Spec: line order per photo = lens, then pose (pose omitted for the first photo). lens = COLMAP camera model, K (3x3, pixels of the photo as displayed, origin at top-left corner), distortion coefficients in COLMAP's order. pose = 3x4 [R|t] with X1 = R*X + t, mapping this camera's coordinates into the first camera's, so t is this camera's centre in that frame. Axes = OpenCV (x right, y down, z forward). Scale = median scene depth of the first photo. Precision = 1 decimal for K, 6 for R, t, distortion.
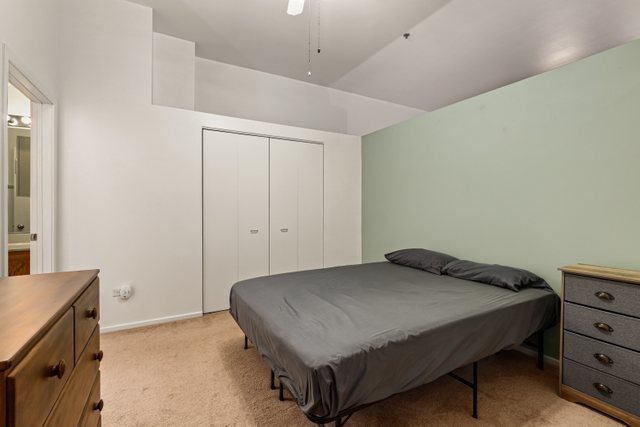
lens RADIAL K [[292.5, 0, 326.4], [0, 292.5, 210.9], [0, 0, 1]] dist [-0.041309, 0.007845]
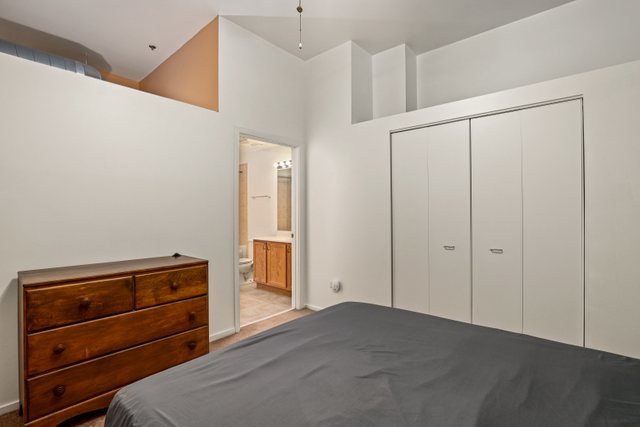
lens RADIAL K [[292.5, 0, 323.8], [0, 292.5, 211.4], [0, 0, 1]] dist [-0.041309, 0.007845]
pose [[0.339103, -0.002093, -0.940747, 0.392027], [-0.004623, 0.999982, -0.003891, -0.022041], [0.940738, 0.005669, 0.339087, 0.469918]]
